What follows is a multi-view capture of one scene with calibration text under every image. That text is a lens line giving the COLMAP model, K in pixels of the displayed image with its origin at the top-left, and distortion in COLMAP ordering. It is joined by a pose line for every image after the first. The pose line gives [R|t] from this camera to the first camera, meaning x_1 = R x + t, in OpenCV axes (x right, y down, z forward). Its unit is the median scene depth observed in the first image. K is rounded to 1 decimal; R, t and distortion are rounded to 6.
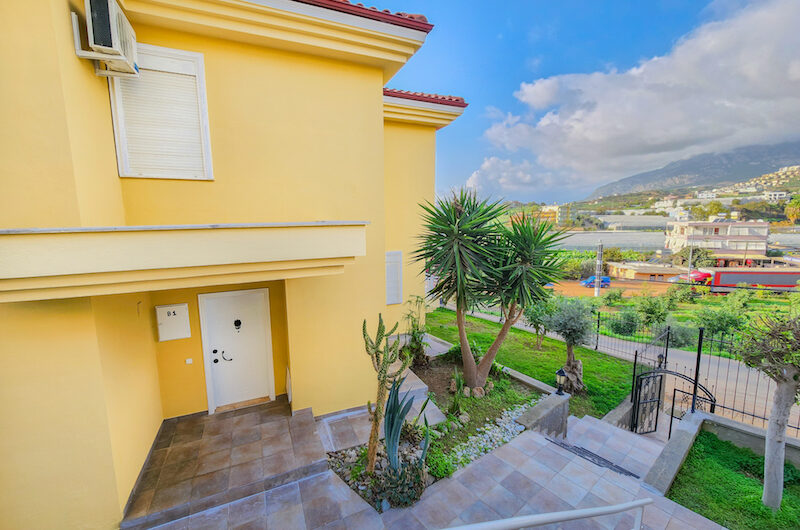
lens RADIAL K [[333.8, 0, 400.0], [0, 333.8, 265.0], [0, 0, 1]] dist [-0.002384, -0.000671]
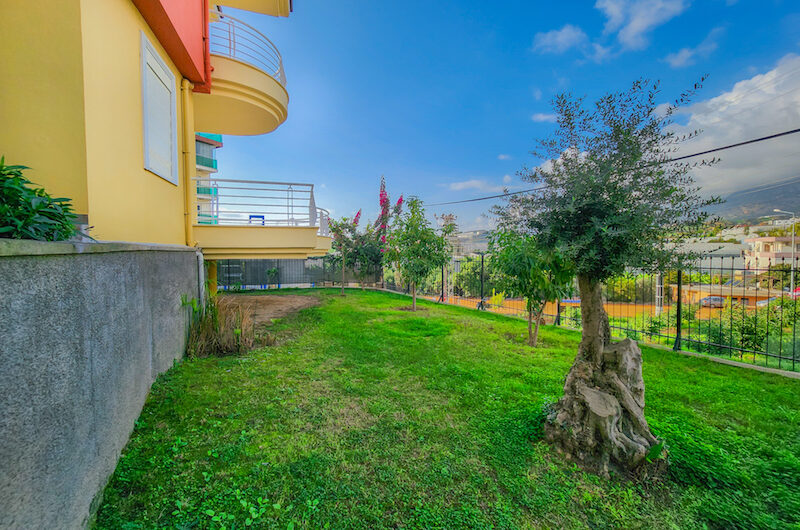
lens RADIAL K [[333.8, 0, 400.0], [0, 333.8, 265.0], [0, 0, 1]] dist [-0.002384, -0.000671]
pose [[0.993028, 0.011526, -0.117315, 0.300350], [-0.022574, 0.995383, -0.093287, 0.198415], [0.115698, 0.095285, 0.988704, 0.552055]]
